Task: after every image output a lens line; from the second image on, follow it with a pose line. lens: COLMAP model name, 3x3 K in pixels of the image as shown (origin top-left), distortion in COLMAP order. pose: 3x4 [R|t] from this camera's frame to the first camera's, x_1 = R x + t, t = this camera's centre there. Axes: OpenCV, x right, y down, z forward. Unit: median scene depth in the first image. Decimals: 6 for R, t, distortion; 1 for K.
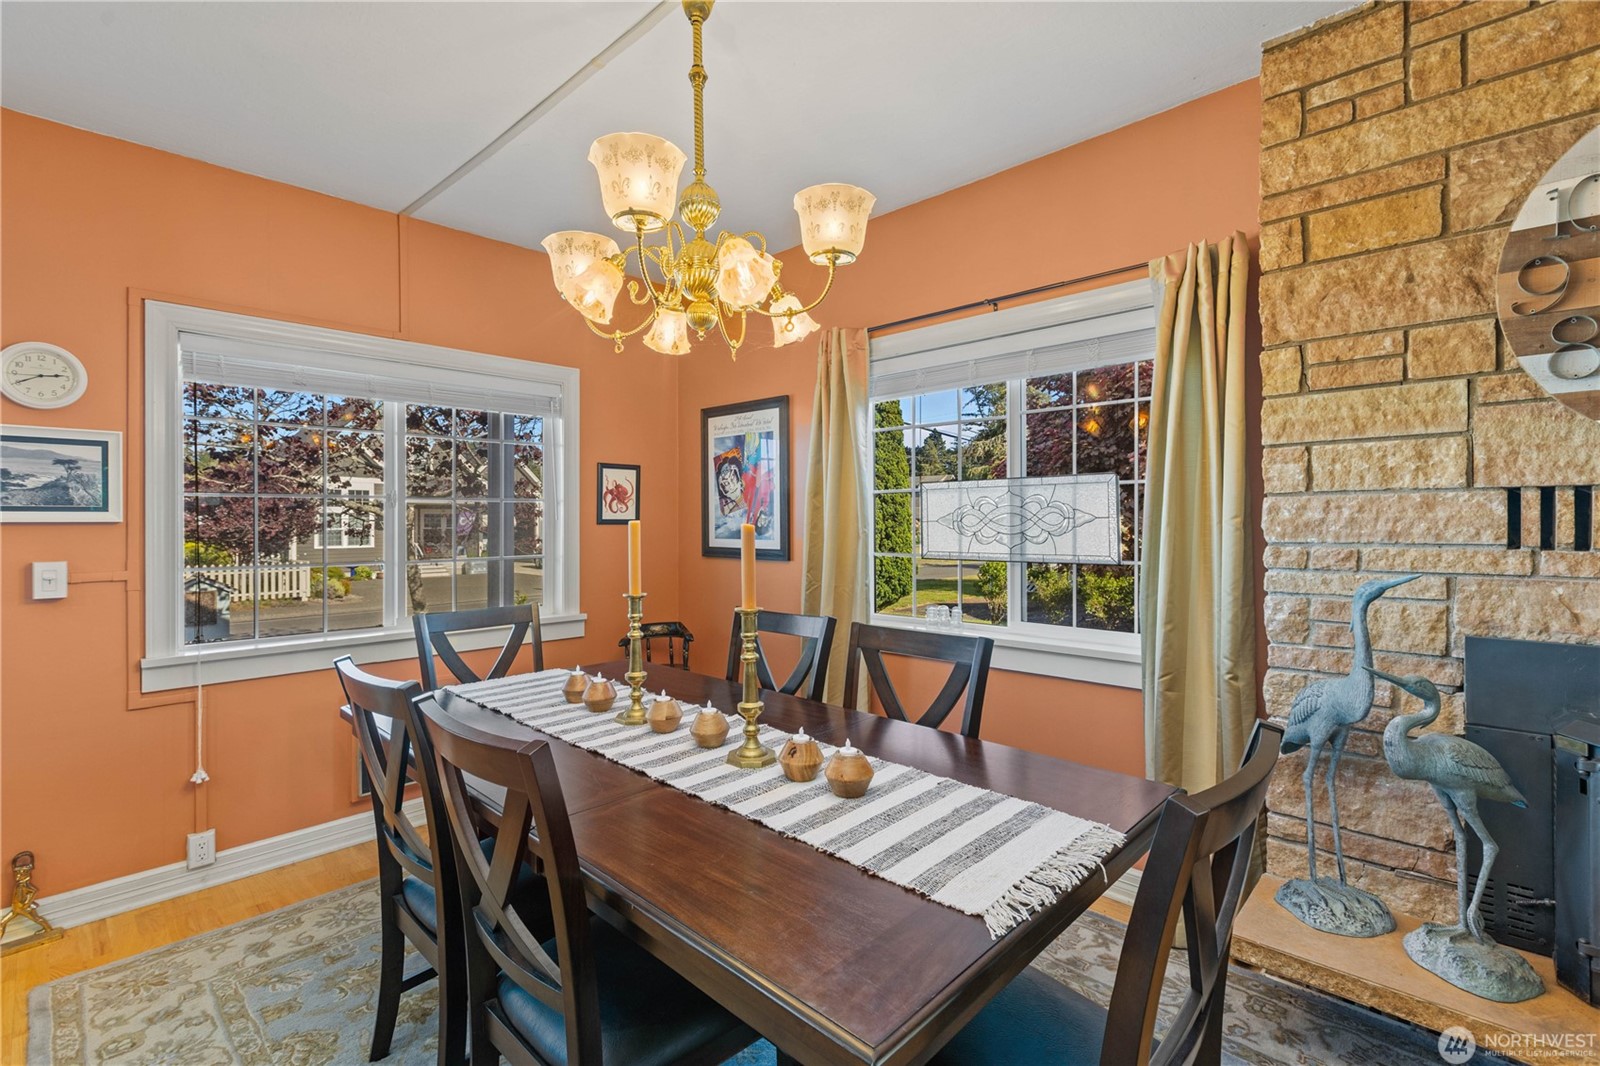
lens RADIAL K [[727.9, 0, 802.8], [0, 727.9, 519.2], [0, 0, 1]] dist [0.001510, -0.000115]
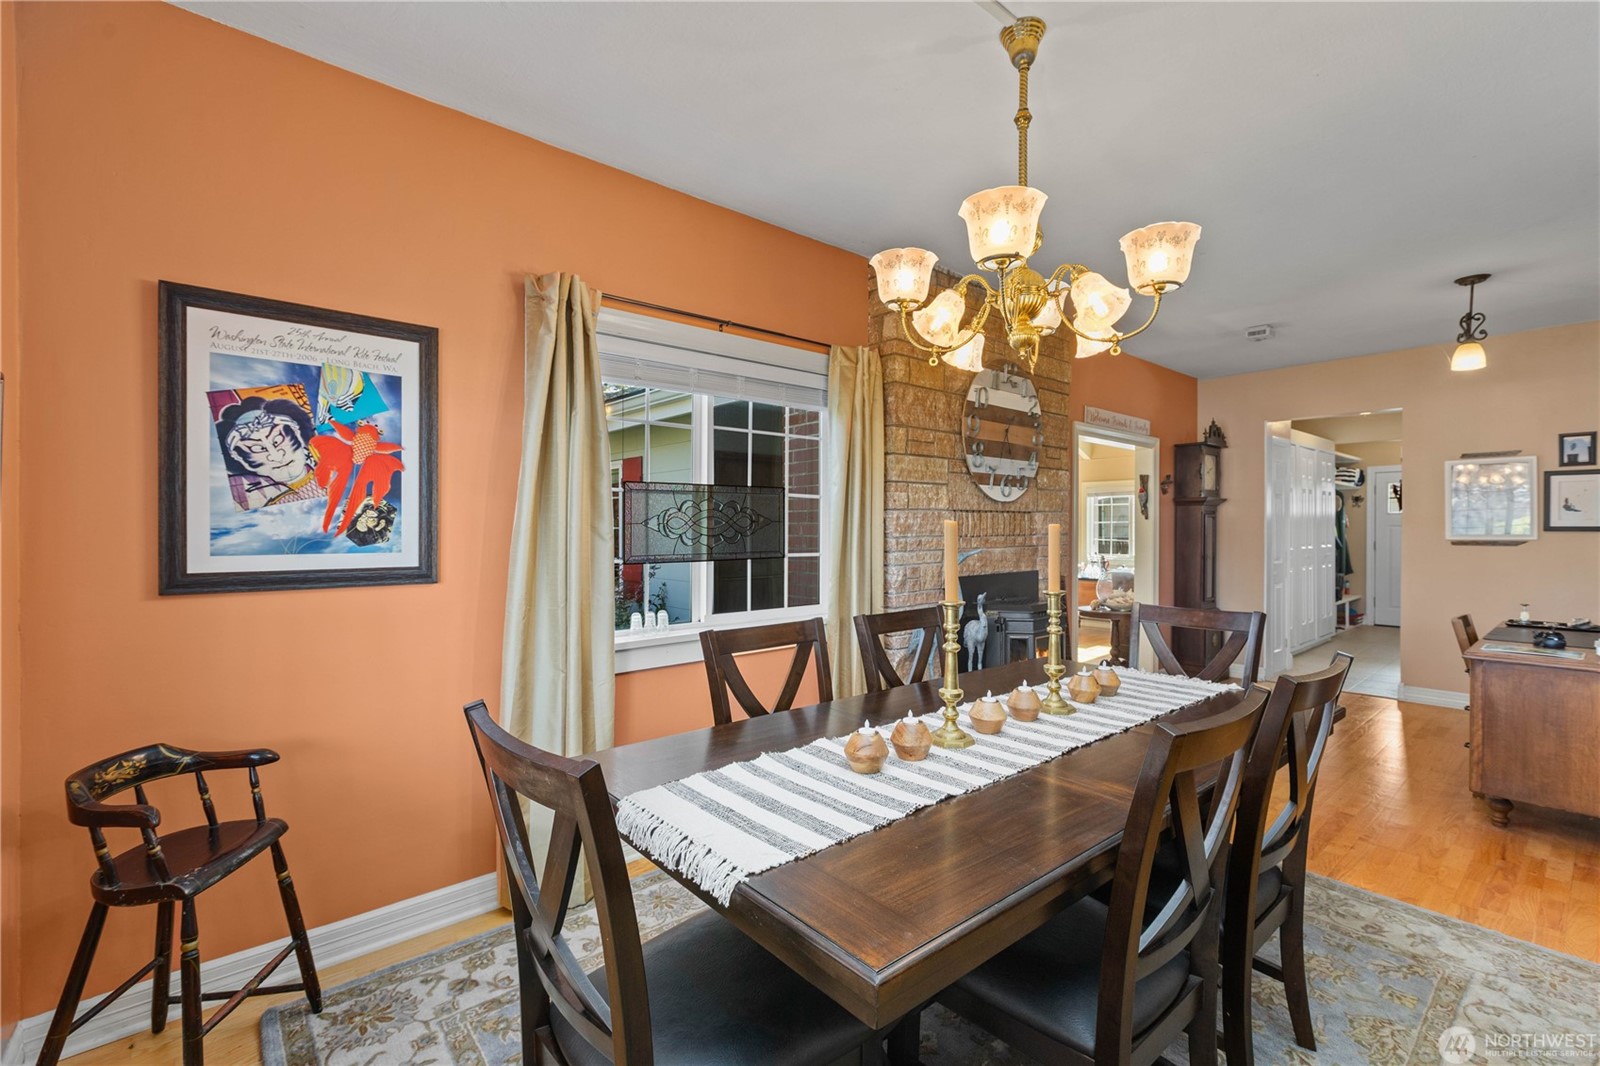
lens RADIAL K [[713.4, 0, 800.0], [0, 713.4, 533.0], [0, 0, 1]] dist [-0.001383, -0.000100]
pose [[0.091753, -0.008195, 0.995748, -1.111930], [-0.004943, 0.999950, 0.008685, 0.009289], [-0.995770, -0.005719, 0.091708, 1.094304]]
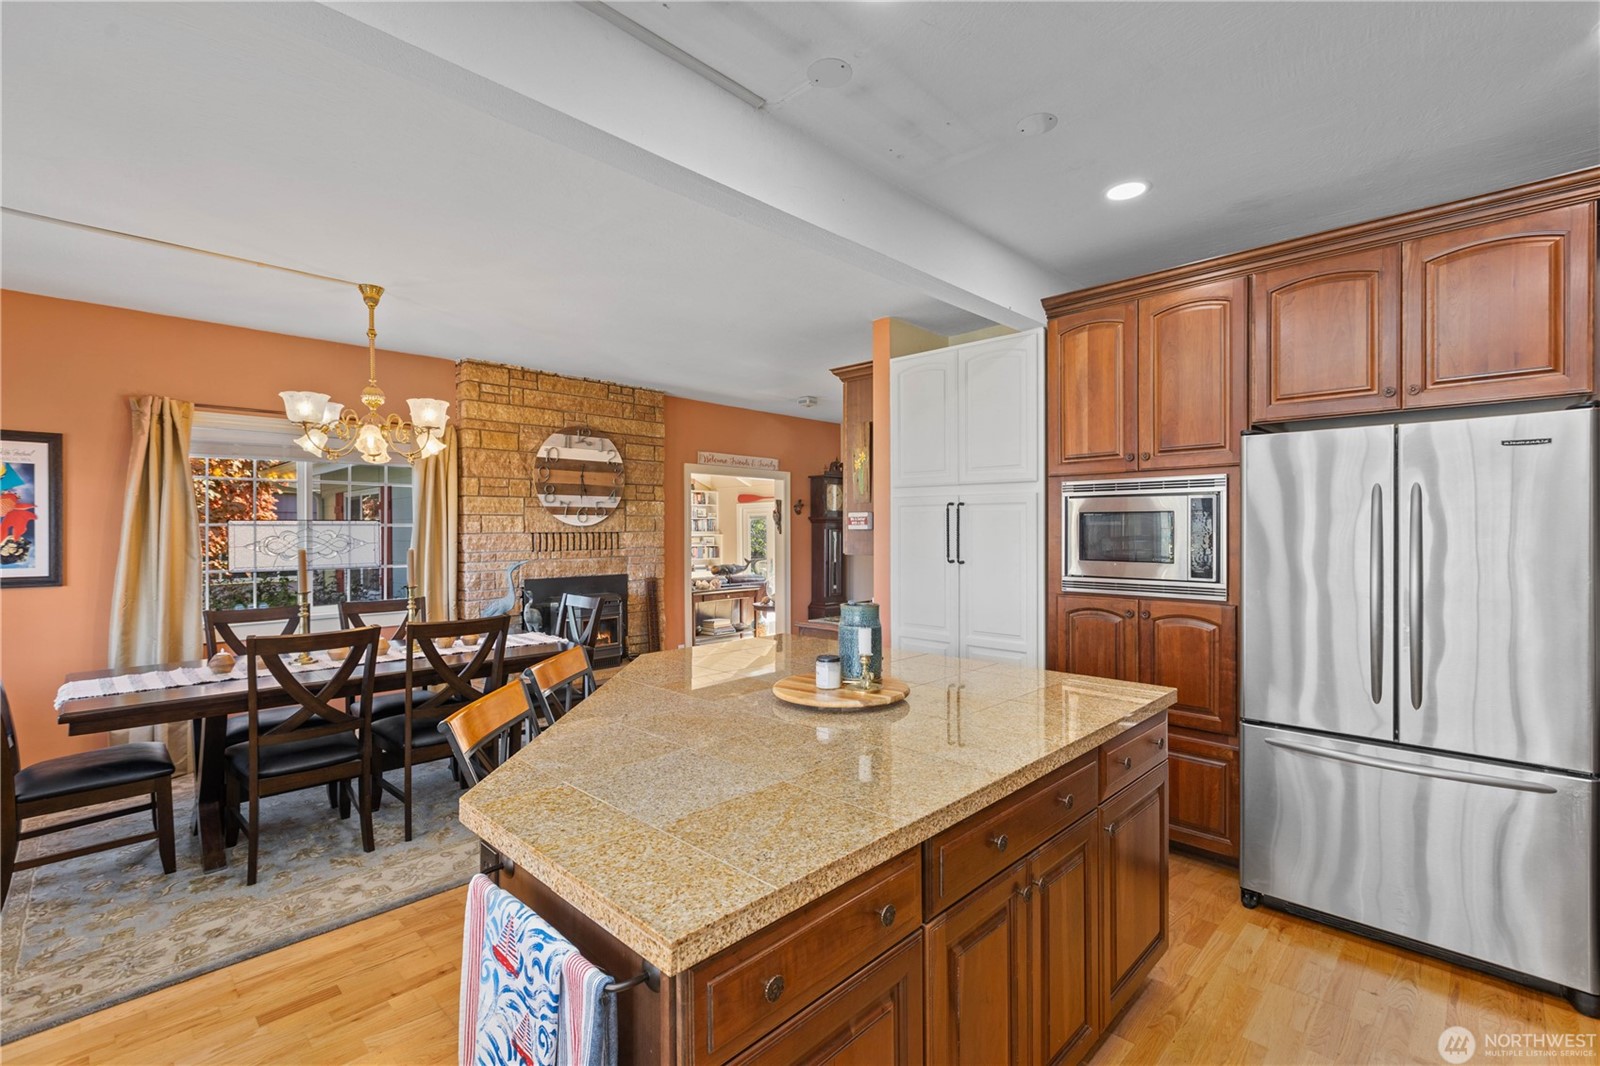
lens RADIAL K [[713.4, 0, 800.0], [0, 713.4, 533.0], [0, 0, 1]] dist [-0.001383, -0.000100]
pose [[0.014122, 0.000469, 0.999900, -1.899907], [0.002890, 0.999996, -0.000510, -0.032043], [-0.999896, 0.002897, 0.014120, -0.211743]]
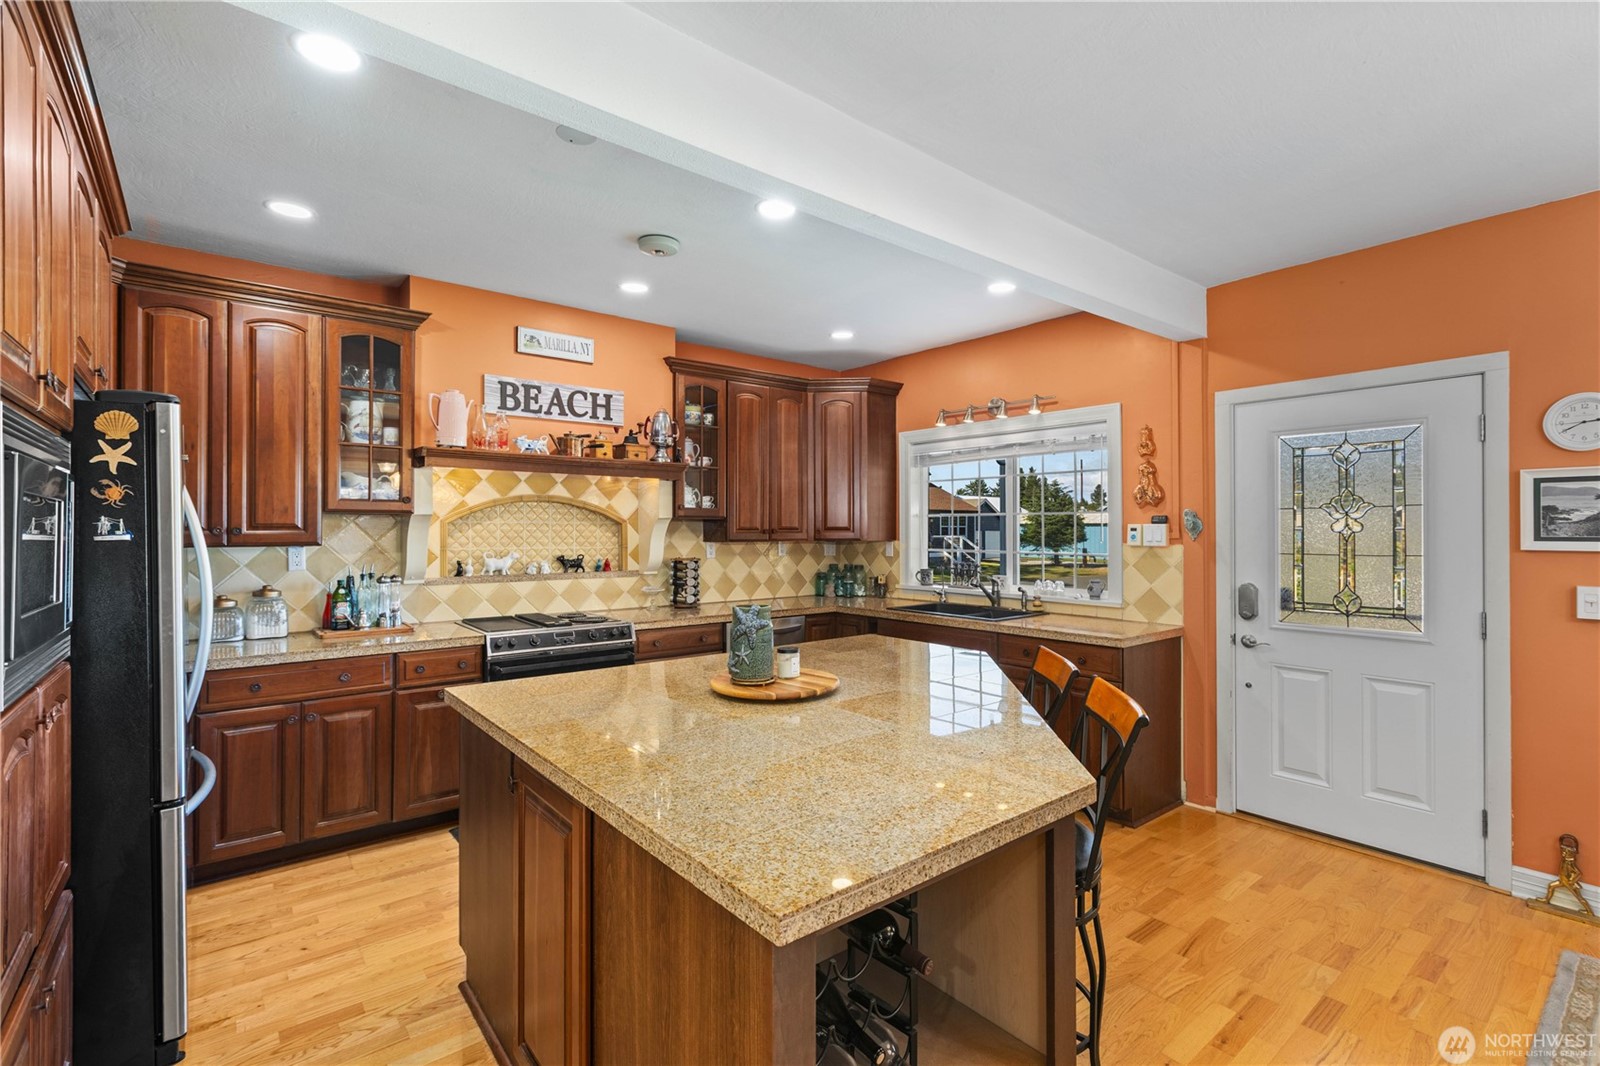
lens RADIAL K [[726.1, 0, 795.0], [0, 726.1, 526.8], [0, 0, 1]] dist [0.002741, 0.000275]
pose [[-0.137602, 0.003401, -0.990482, 0.287340], [0.003564, 0.999989, 0.002939, -0.048413], [0.990481, -0.003126, -0.137613, -0.068864]]
